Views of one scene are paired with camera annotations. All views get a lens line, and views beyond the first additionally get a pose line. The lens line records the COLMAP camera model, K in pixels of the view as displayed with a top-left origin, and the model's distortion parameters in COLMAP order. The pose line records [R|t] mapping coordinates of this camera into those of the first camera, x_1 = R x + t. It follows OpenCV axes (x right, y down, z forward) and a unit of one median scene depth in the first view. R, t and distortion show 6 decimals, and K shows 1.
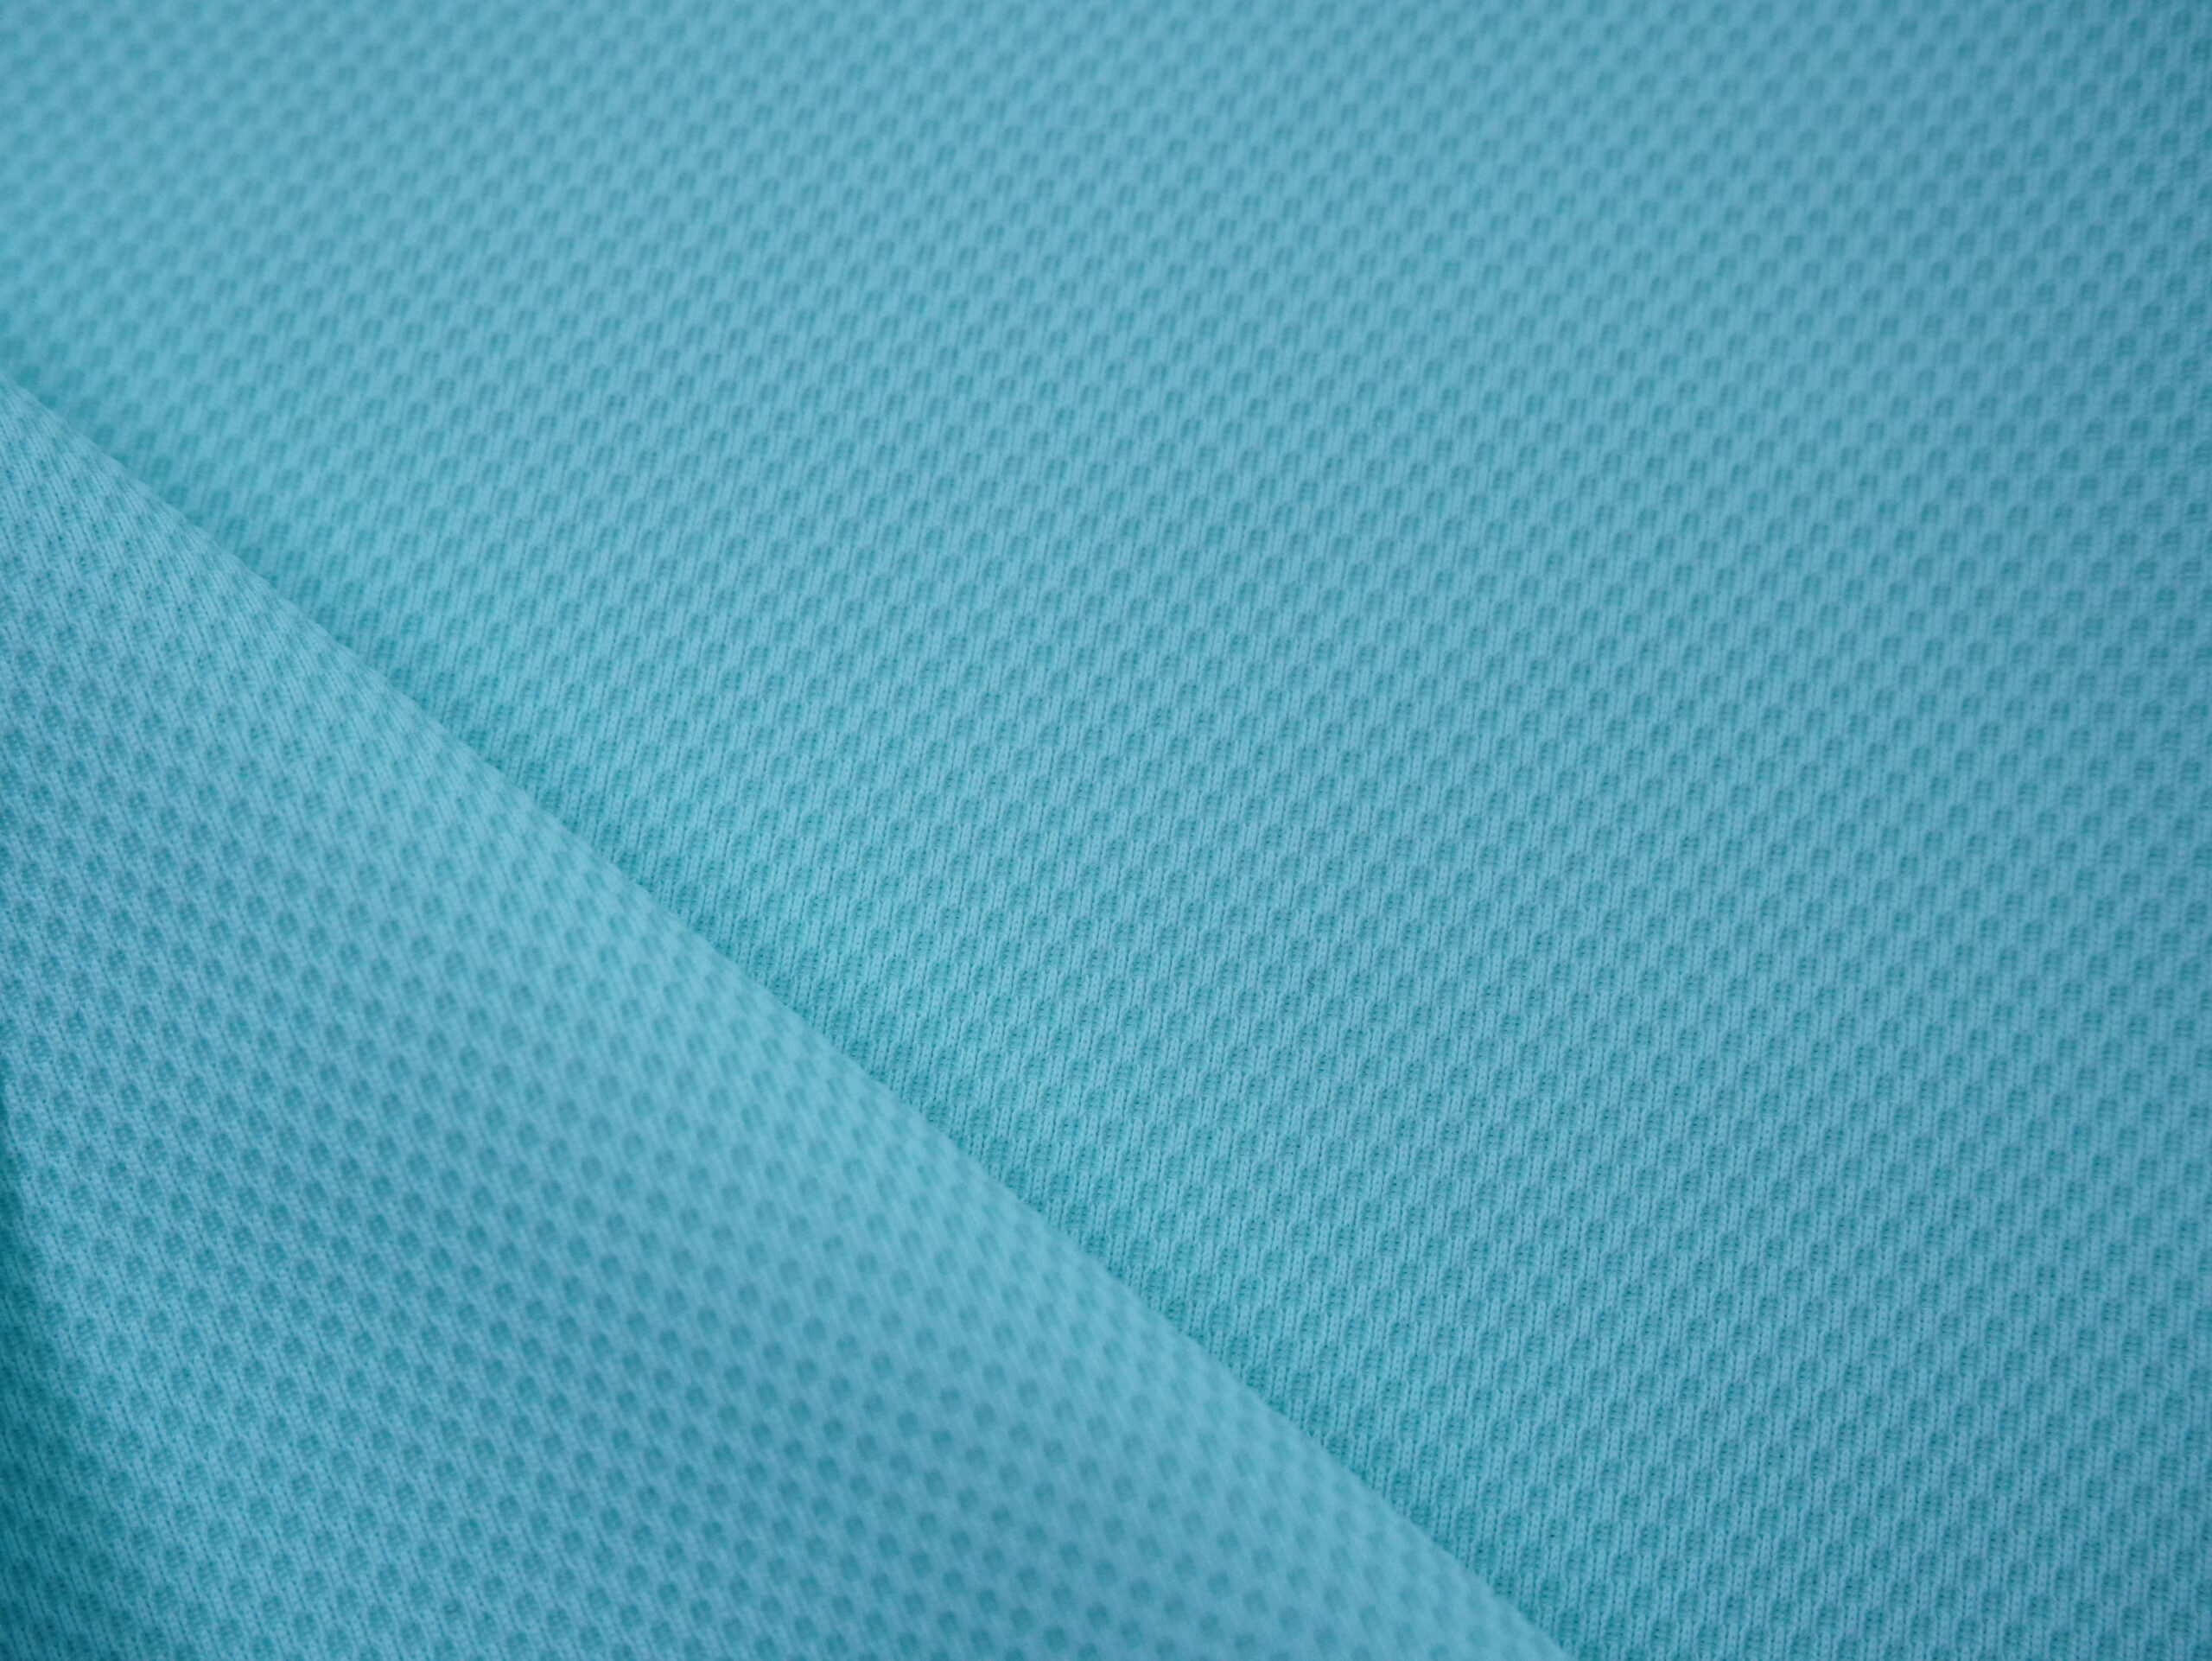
lens RADIAL K [[3408.9, 0, 1104.9], [0, 3408.9, 833.4], [0, 0, 1]] dist [0.088622, 0.000000]
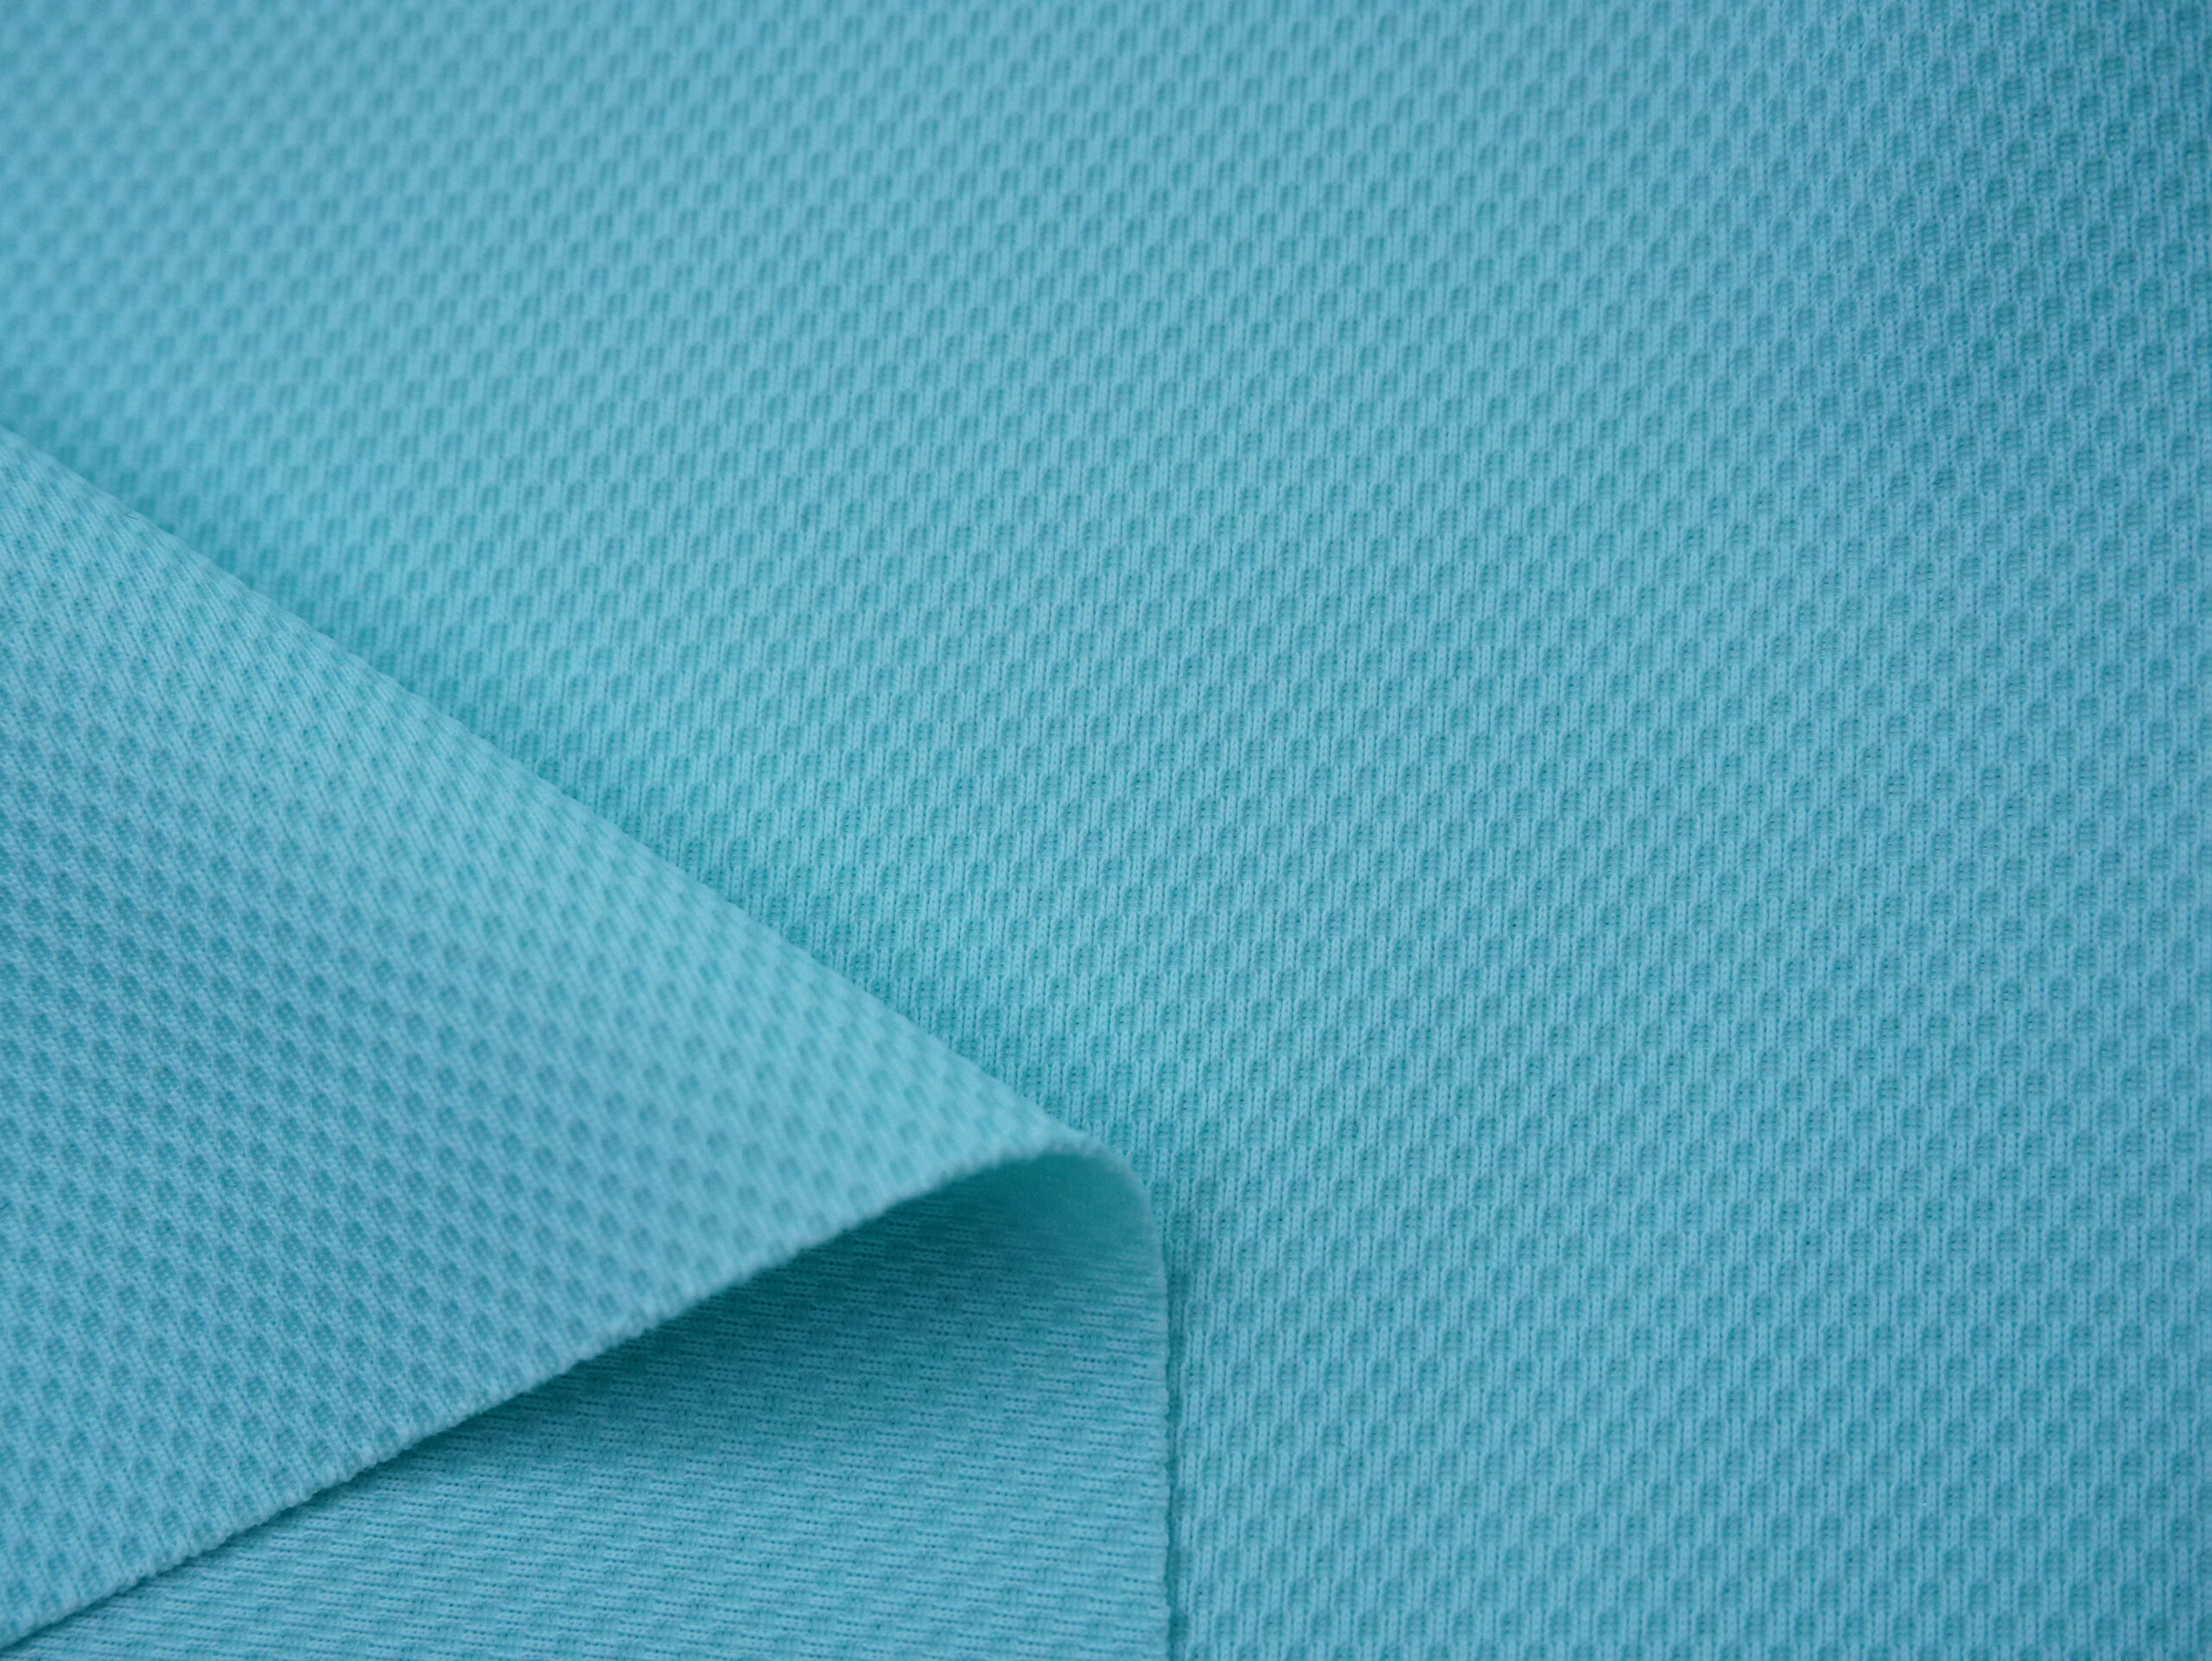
lens RADIAL K [[3408.9, 0, 1107.1], [0, 3408.9, 826.7], [0, 0, 1]] dist [0.088622, 0.000000]
pose [[0.990044, -0.116593, -0.078865, 0.220688], [0.120889, 0.991299, 0.052085, 0.093756], [0.072106, -0.061100, 0.995524, 0.001263]]
